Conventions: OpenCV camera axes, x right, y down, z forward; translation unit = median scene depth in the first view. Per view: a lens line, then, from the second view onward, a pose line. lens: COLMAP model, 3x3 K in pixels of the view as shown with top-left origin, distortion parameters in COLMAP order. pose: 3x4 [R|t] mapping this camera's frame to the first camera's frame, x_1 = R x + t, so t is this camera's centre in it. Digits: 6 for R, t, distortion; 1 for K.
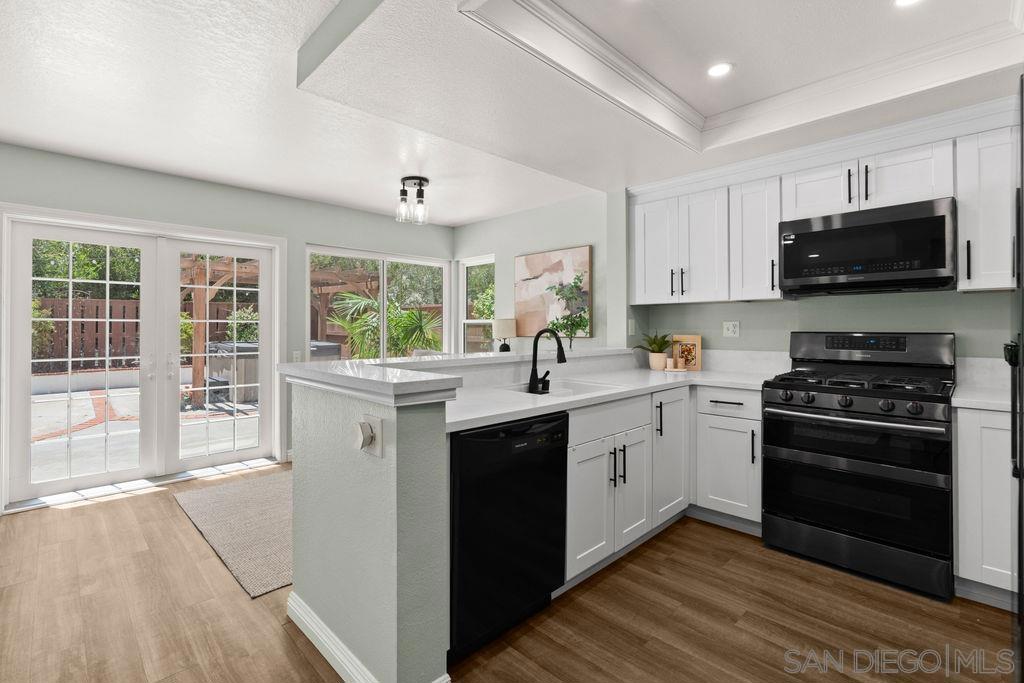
lens RADIAL K [[461.4, 0, 499.9], [0, 461.4, 335.9], [0, 0, 1]] dist [-0.006195, -0.000081]
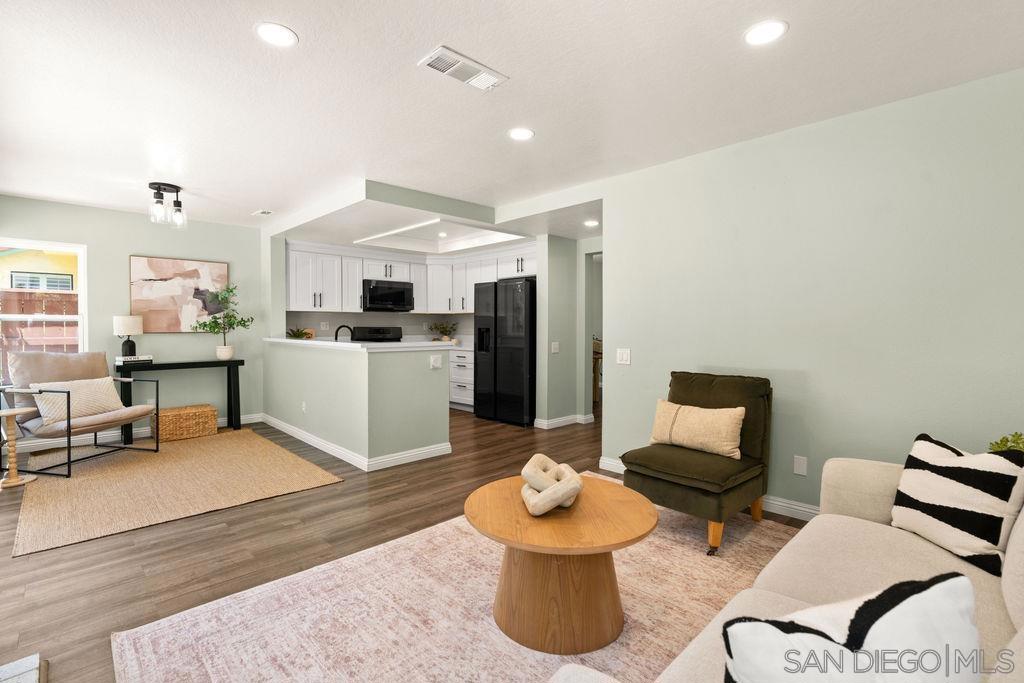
lens RADIAL K [[482.4, 0, 510.5], [0, 482.4, 335.8], [0, 0, 1]] dist [-0.000246, -0.000249]
pose [[-0.003346, -0.020833, 0.999777, -1.761681], [0.016465, 0.999646, 0.020885, -0.003335], [-0.999859, 0.016531, -0.003002, 0.277537]]
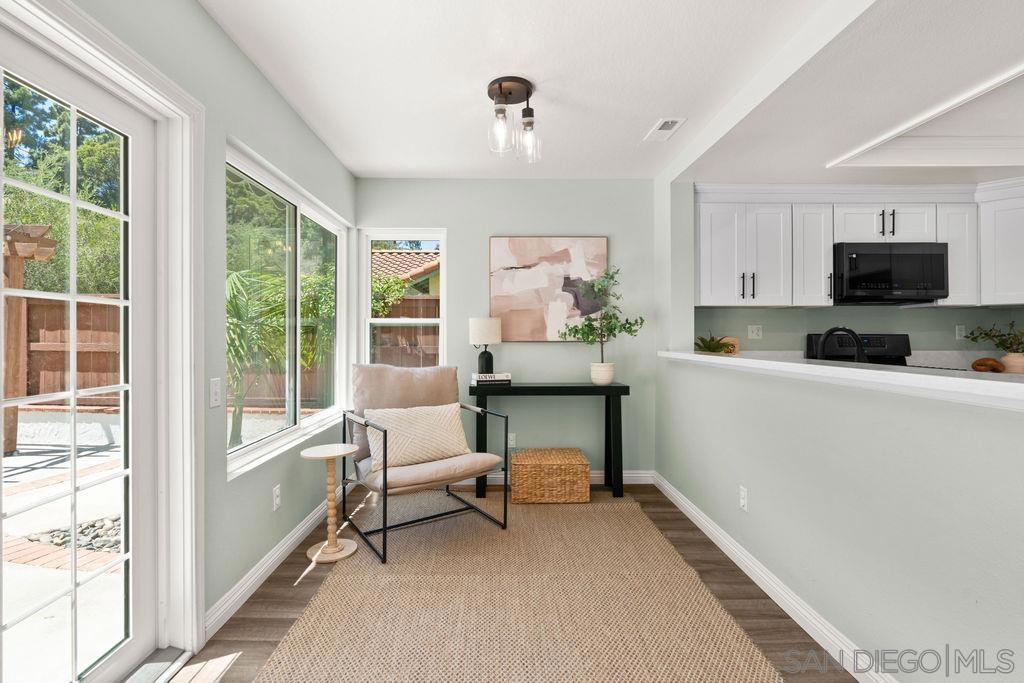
lens RADIAL K [[461.4, 0, 499.9], [0, 461.4, 335.9], [0, 0, 1]] dist [-0.006195, -0.000081]
pose [[0.691623, 0.002766, 0.722254, -0.848239], [0.012375, 0.999800, -0.015679, 0.005001], [-0.722153, 0.019782, 0.691450, 0.794751]]
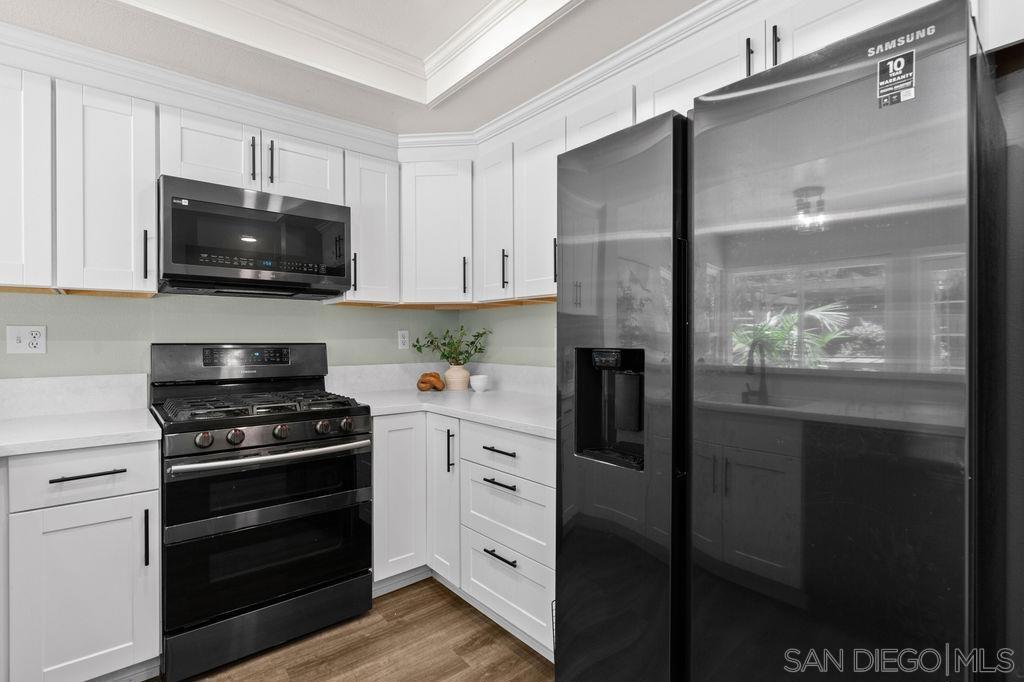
lens RADIAL K [[488.8, 0, 508.5], [0, 488.8, 338.8], [0, 0, 1]] dist [-0.004149, -0.000497]
pose [[0.067566, -0.000406, 0.997715, -0.042663], [0.016794, 0.999859, -0.000730, -0.006656], [-0.997573, 0.016804, 0.067564, 0.456407]]
